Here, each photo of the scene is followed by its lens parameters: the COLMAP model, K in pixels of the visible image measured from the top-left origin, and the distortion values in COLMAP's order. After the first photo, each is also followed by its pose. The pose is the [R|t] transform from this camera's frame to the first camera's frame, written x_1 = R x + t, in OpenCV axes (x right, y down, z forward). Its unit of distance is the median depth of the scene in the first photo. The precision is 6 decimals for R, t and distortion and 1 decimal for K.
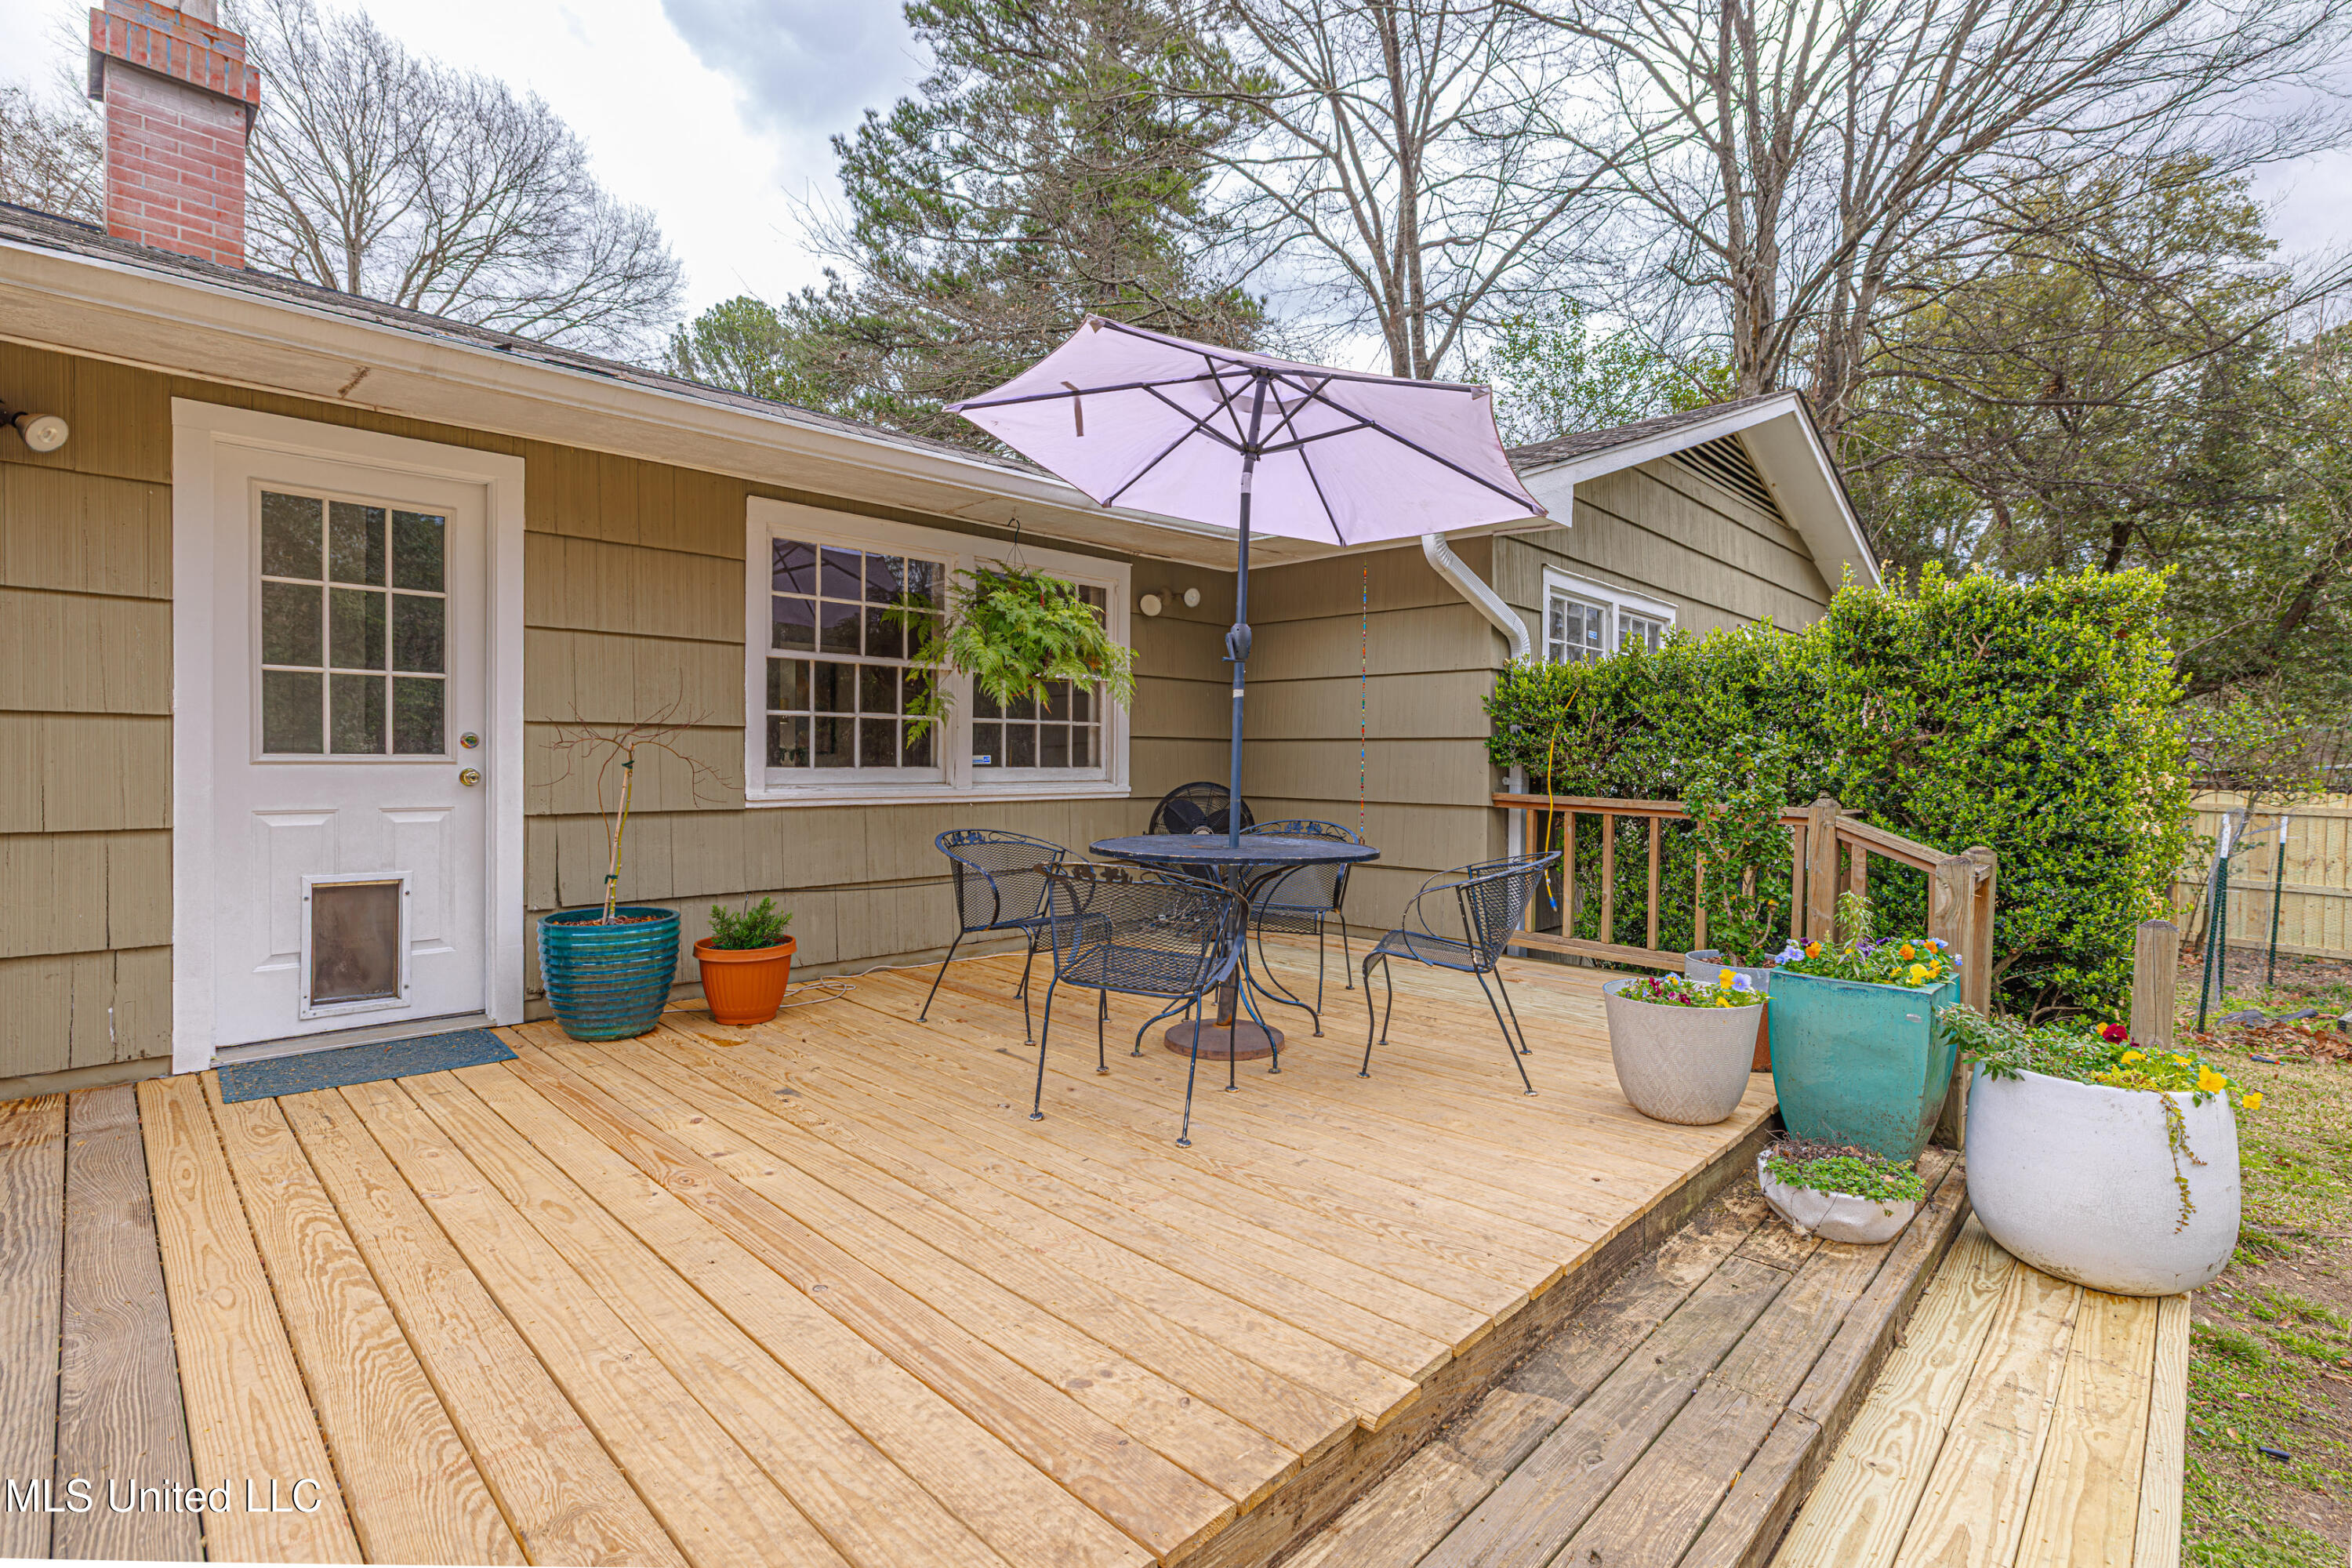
lens RADIAL K [[1080.1, 0, 1172.2], [0, 1080.1, 782.5], [0, 0, 1]] dist [-0.023159, 0.000895]
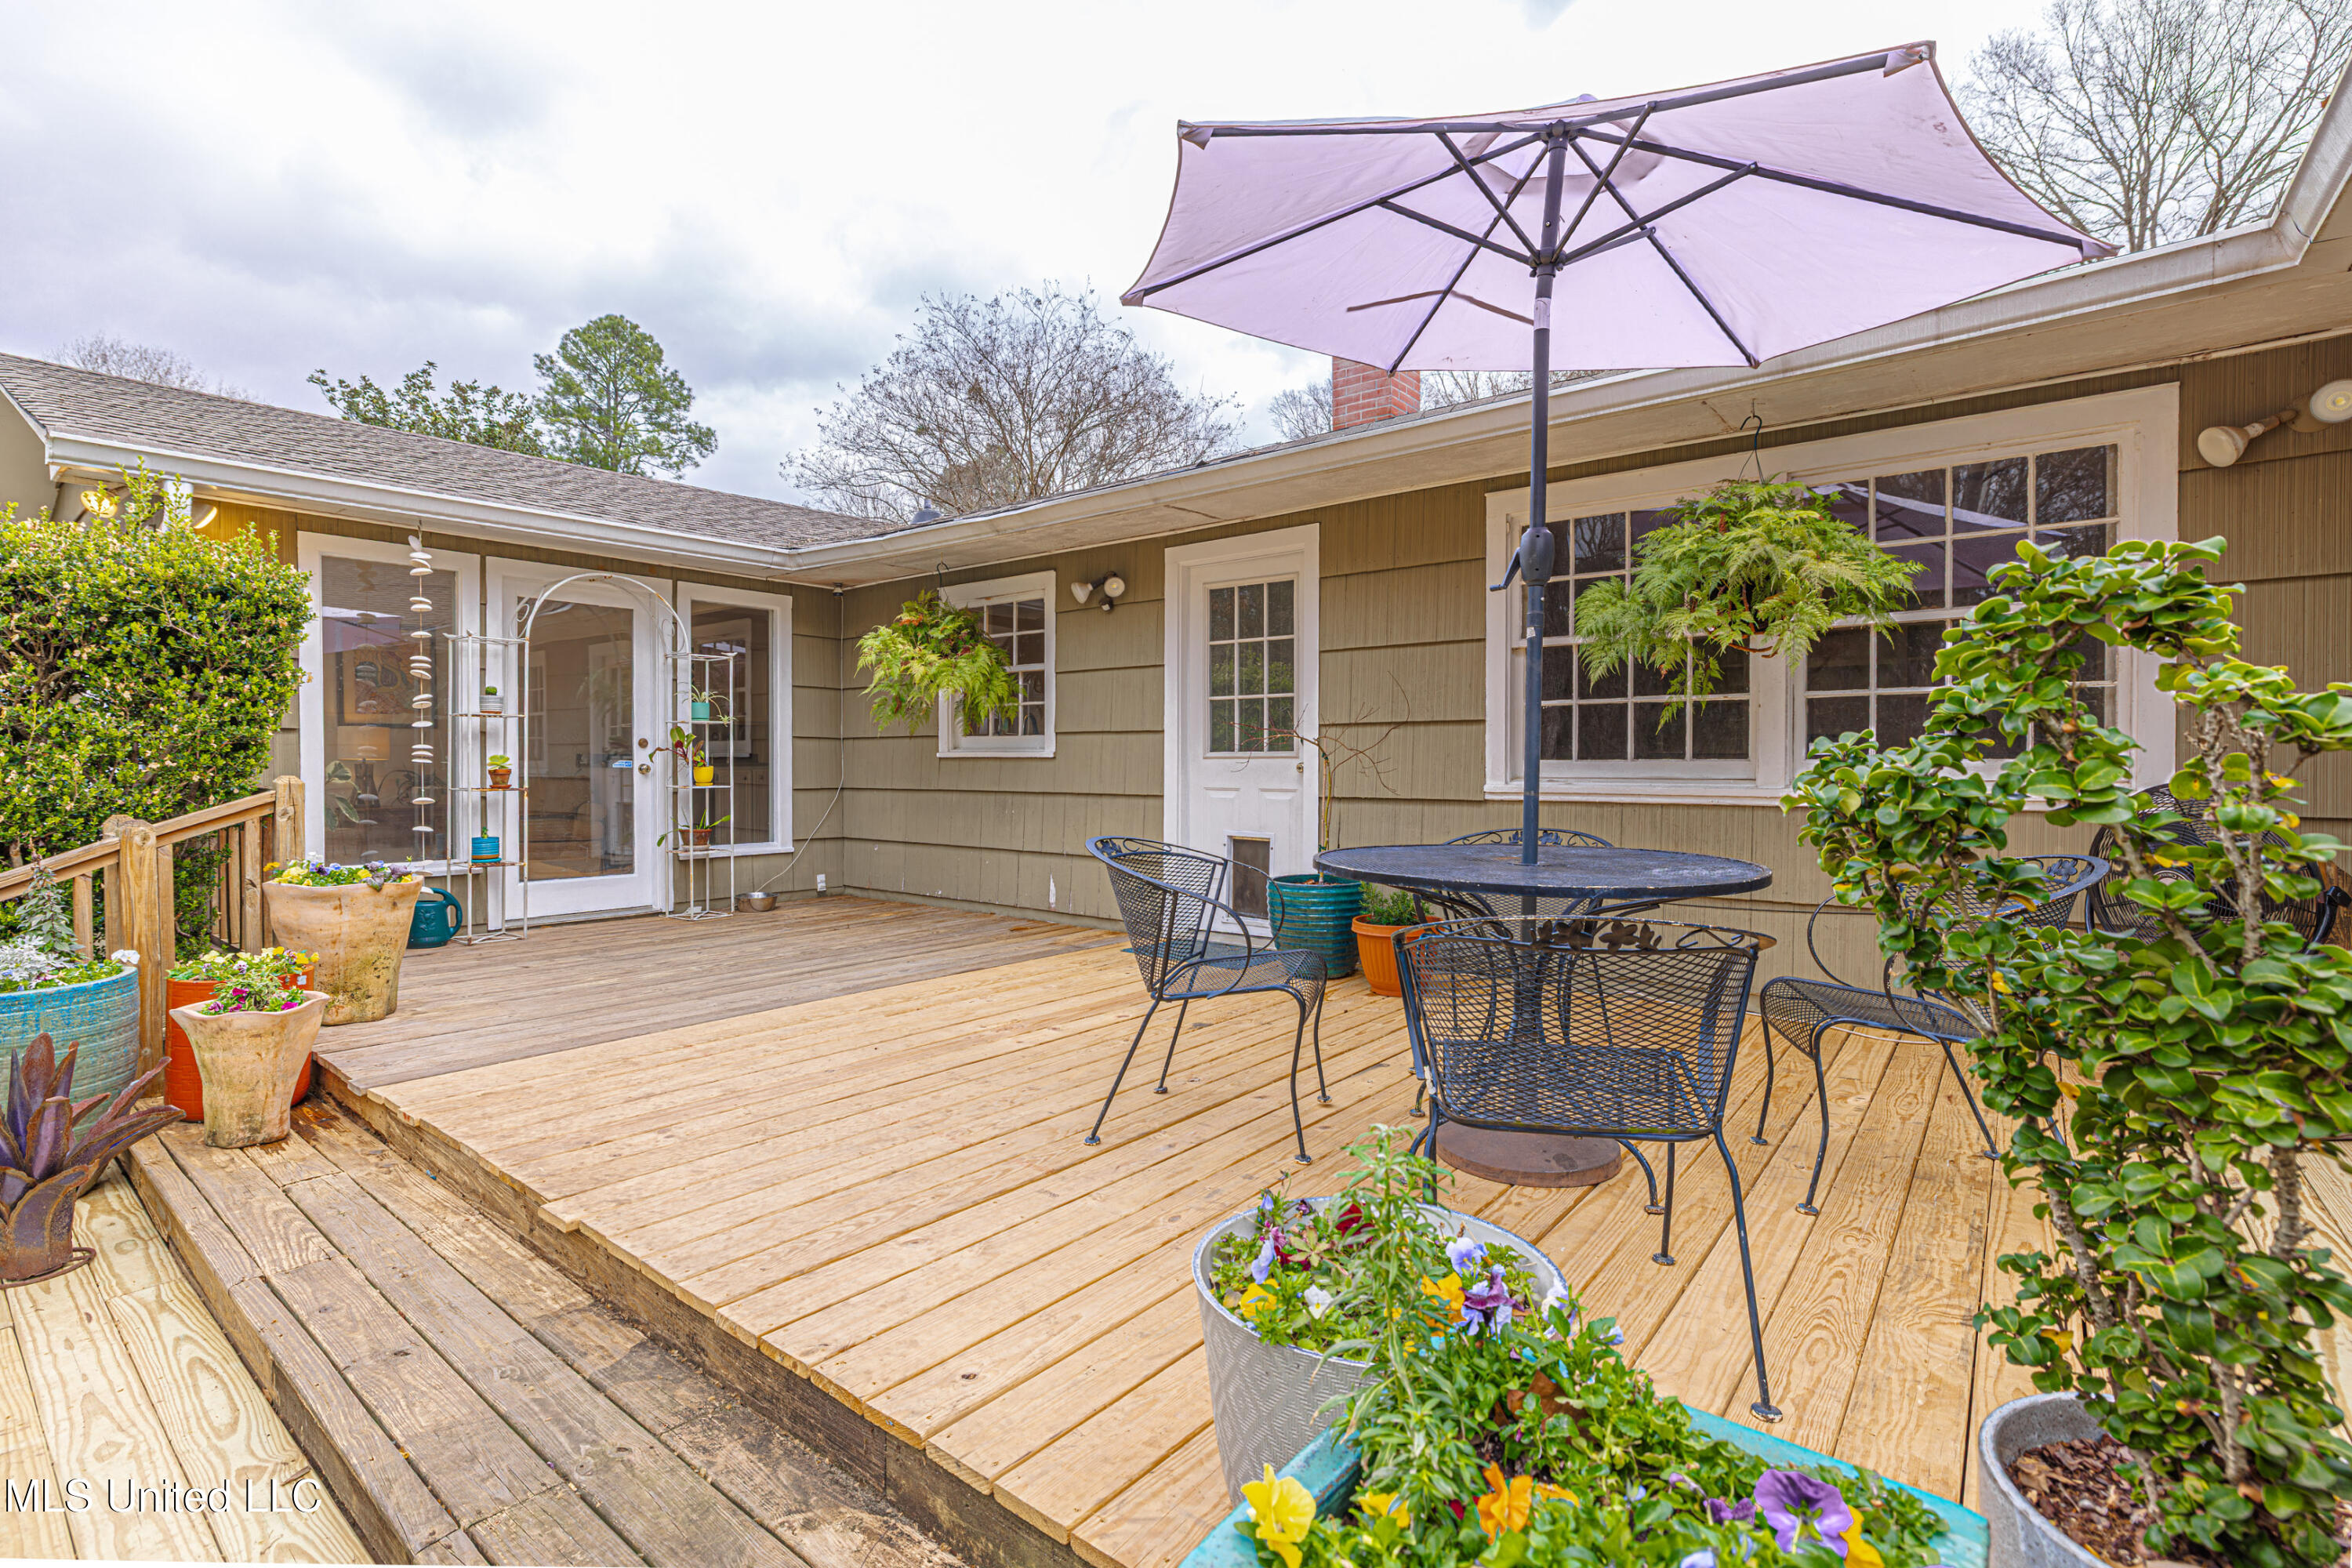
lens RADIAL K [[1080.1, 0, 1172.9], [0, 1080.1, 779.4], [0, 0, 1]] dist [-0.023159, 0.000895]
pose [[0.099408, 0.001169, -0.995046, 0.760032], [-0.024225, 0.999706, -0.001246, 0.016855], [0.994752, 0.024229, 0.099407, 0.776463]]
